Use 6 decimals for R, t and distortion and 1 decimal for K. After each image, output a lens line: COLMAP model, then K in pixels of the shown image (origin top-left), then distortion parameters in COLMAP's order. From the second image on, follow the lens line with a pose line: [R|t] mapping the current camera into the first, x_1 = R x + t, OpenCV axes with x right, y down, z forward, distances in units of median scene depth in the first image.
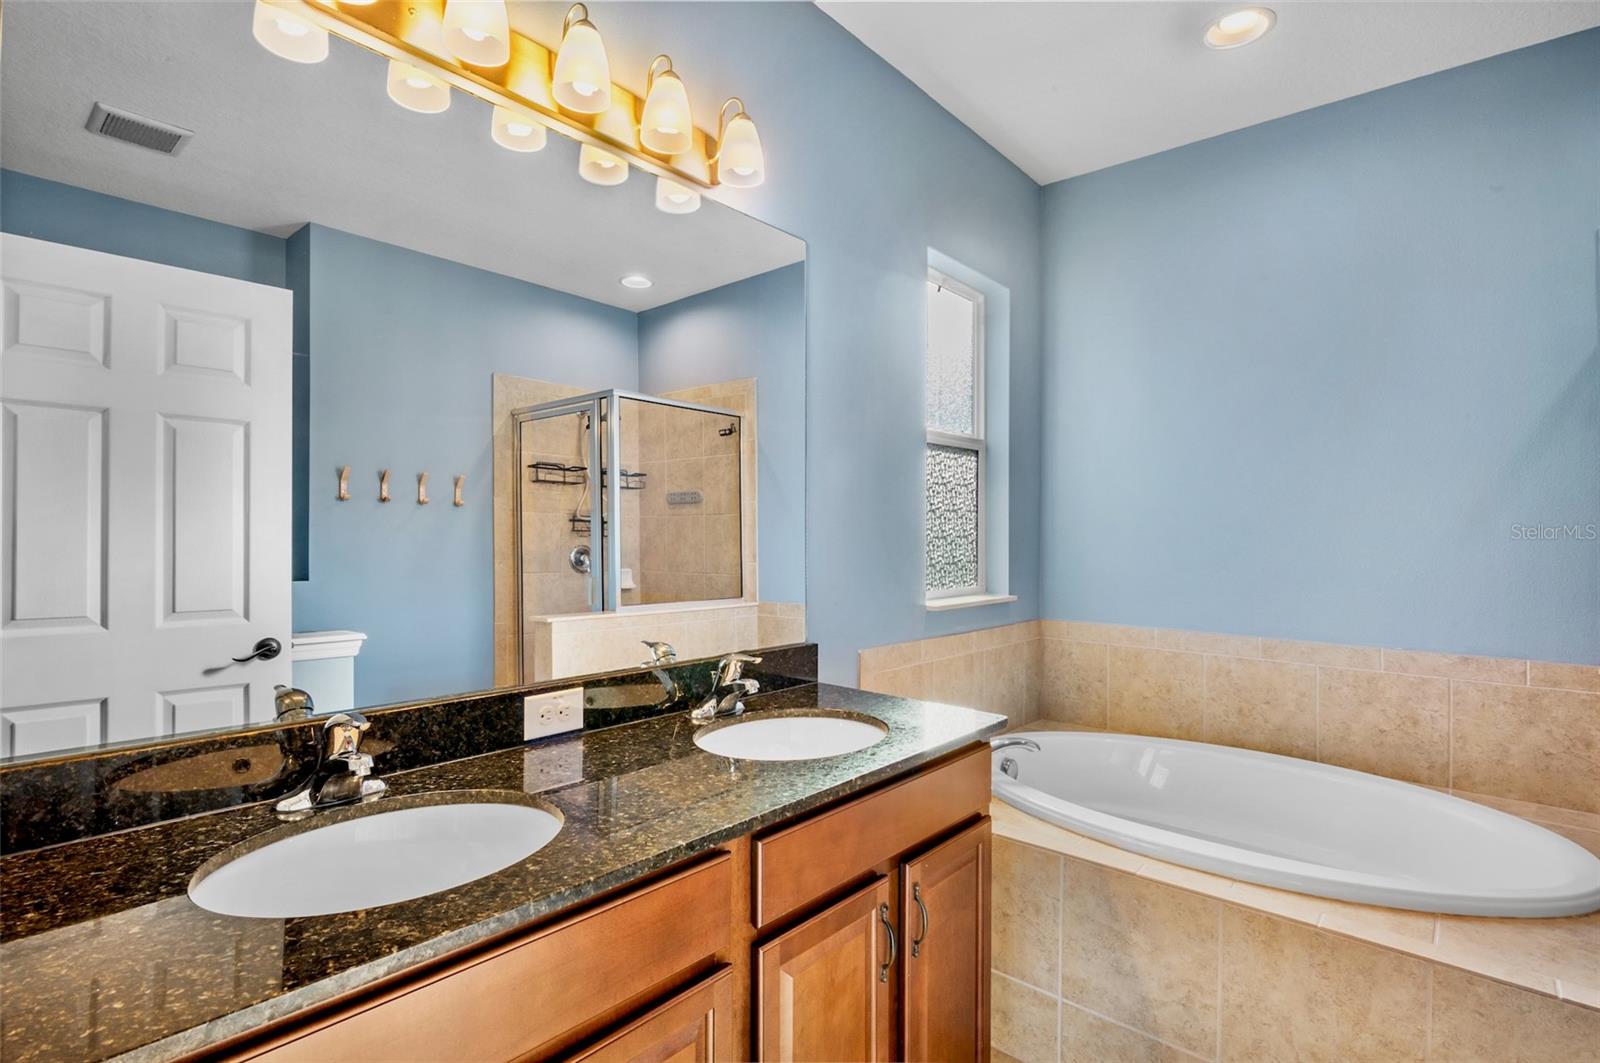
lens RADIAL K [[777.7, 0, 811.3], [0, 777.7, 528.9], [0, 0, 1]] dist [-0.011552, 0.000527]
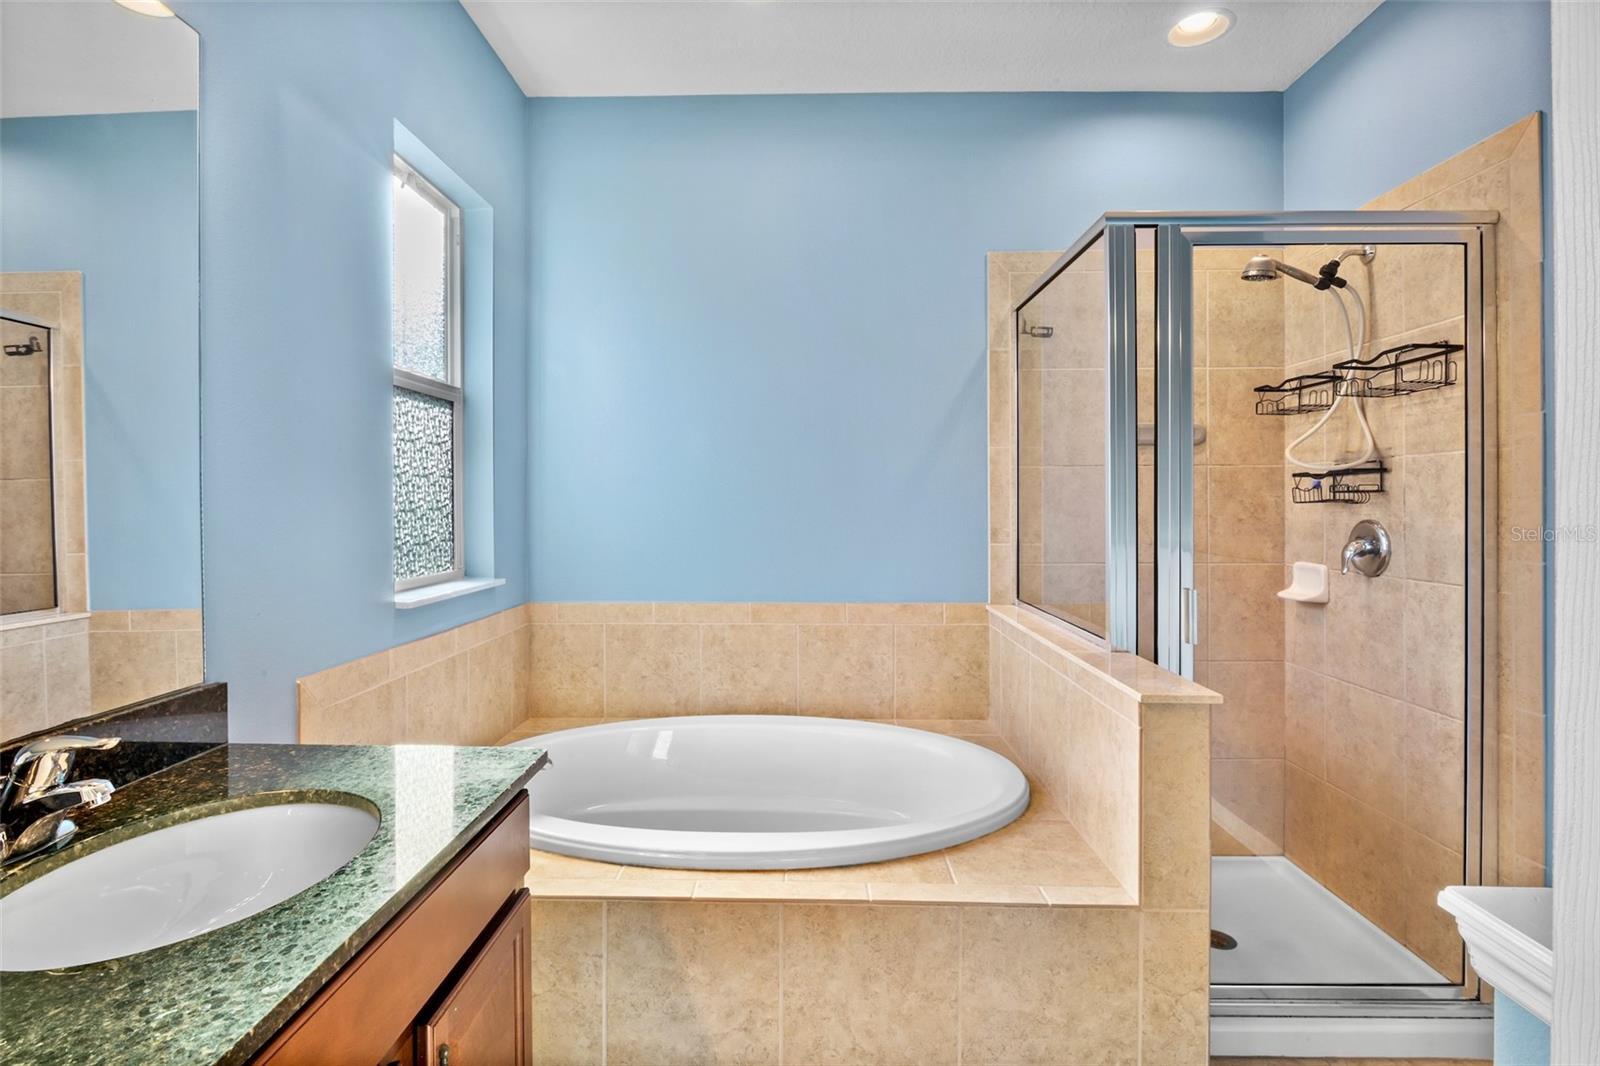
lens RADIAL K [[777.7, 0, 785.8], [0, 777.7, 500.3], [0, 0, 1]] dist [-0.011552, 0.000527]
pose [[0.780917, -0.010956, 0.624539, -0.026191], [0.009095, 0.999940, 0.006170, -0.000226], [-0.624569, 0.000862, 0.780969, 0.215541]]
